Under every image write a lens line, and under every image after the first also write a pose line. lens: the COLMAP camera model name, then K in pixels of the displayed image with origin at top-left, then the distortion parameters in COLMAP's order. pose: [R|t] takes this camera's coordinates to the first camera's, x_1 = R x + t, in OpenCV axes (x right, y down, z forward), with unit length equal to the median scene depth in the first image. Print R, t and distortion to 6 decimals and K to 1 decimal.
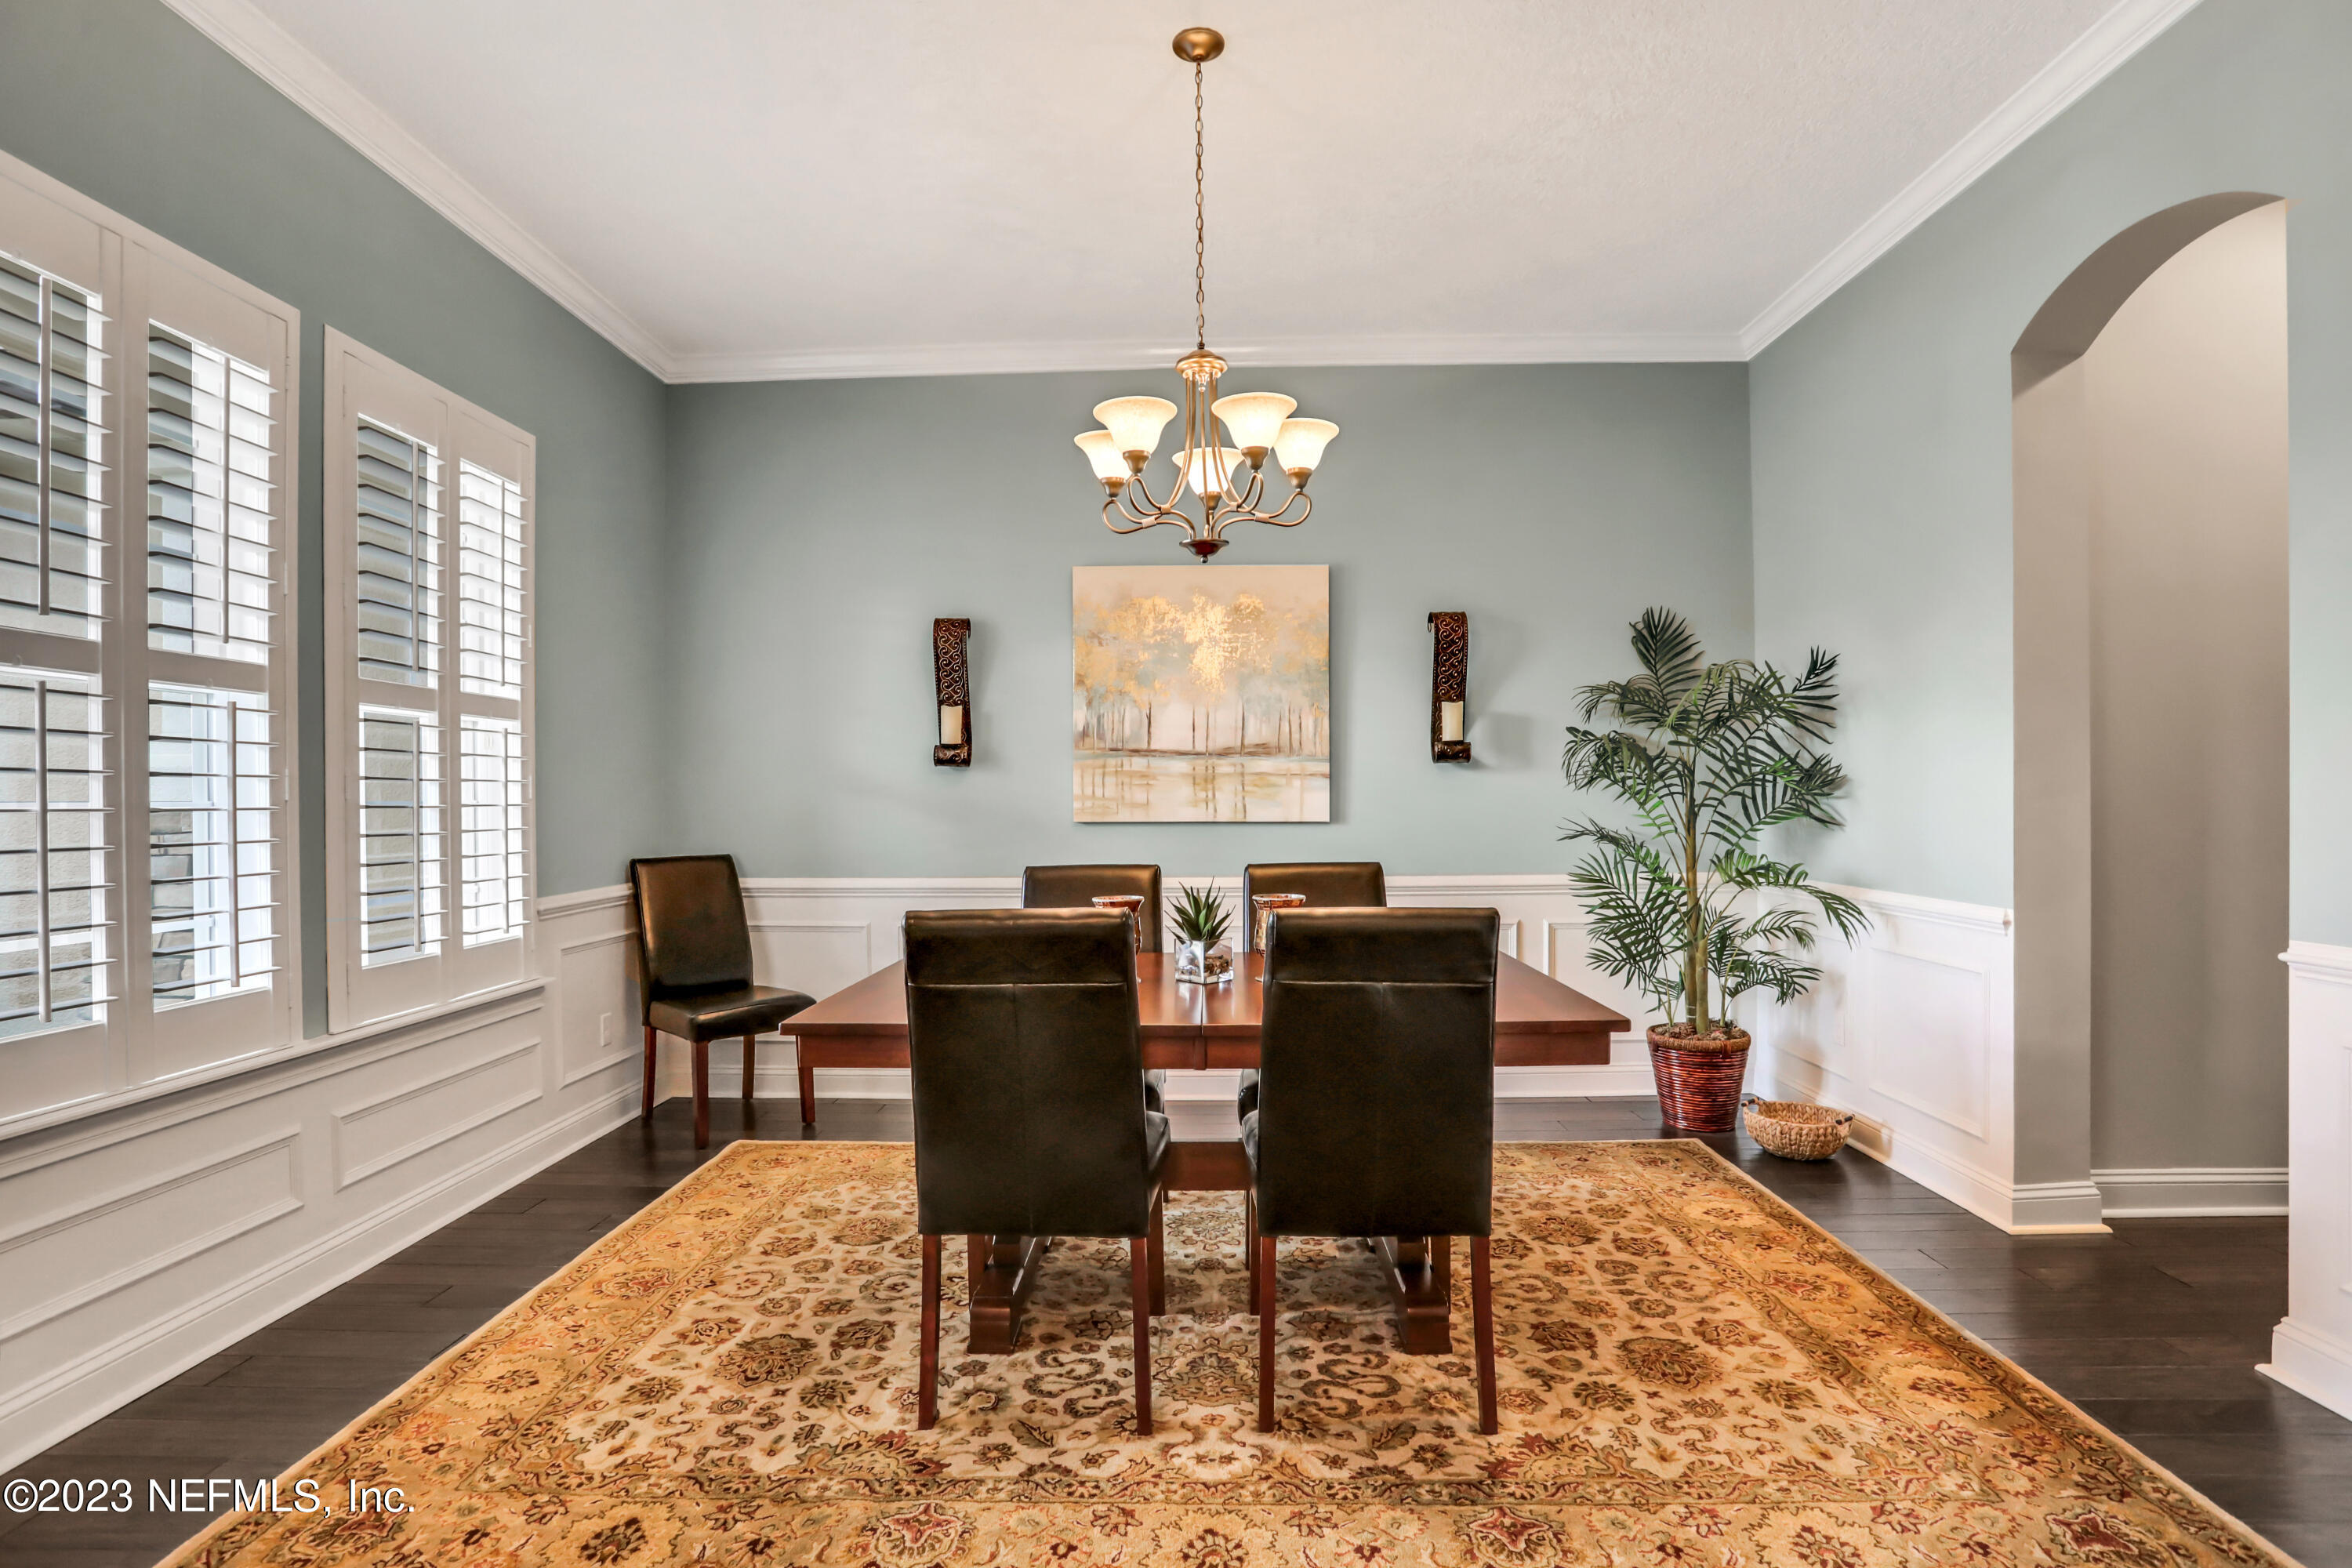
lens RADIAL K [[1172.8, 0, 1163.3], [0, 1172.8, 783.8], [0, 0, 1]] dist [-0.050336, 0.015228]
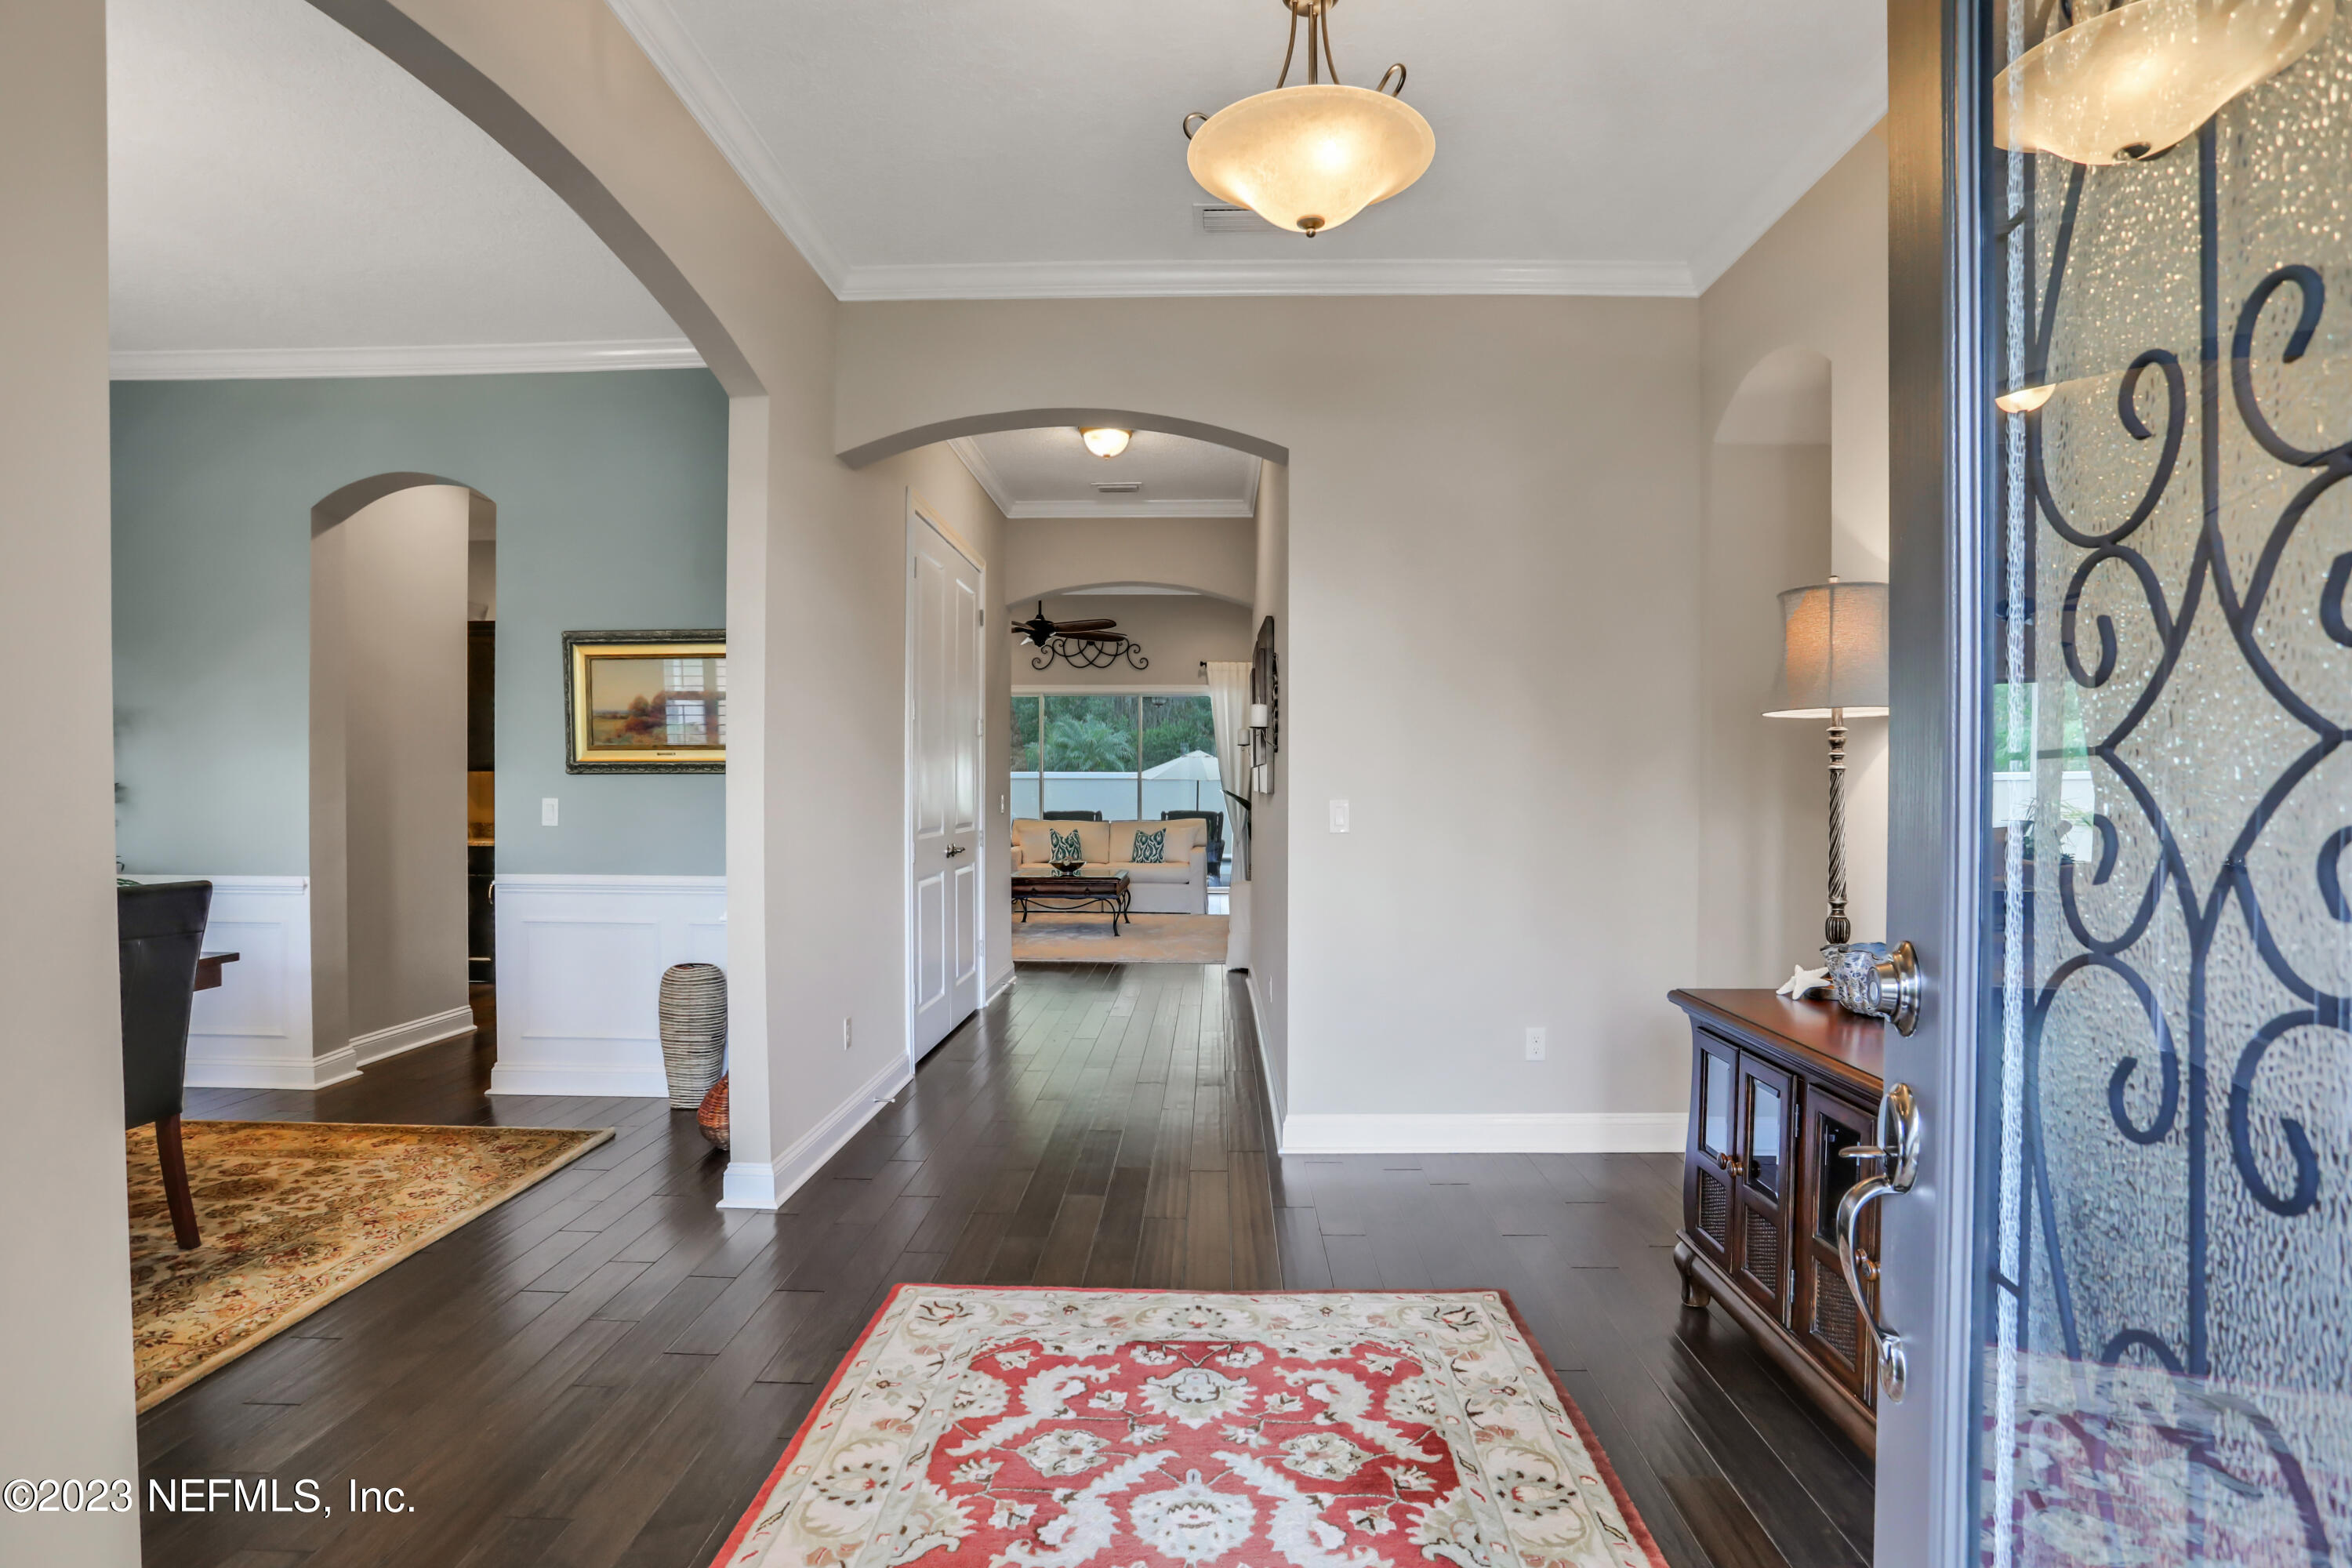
lens RADIAL K [[1172.8, 0, 1179.0], [0, 1172.8, 795.0], [0, 0, 1]] dist [-0.050336, 0.015228]
pose [[0.004842, -0.000806, 0.999988, -0.976540], [-0.004947, 0.999987, 0.000830, -0.007983], [-0.999976, -0.004951, 0.004838, -0.202720]]
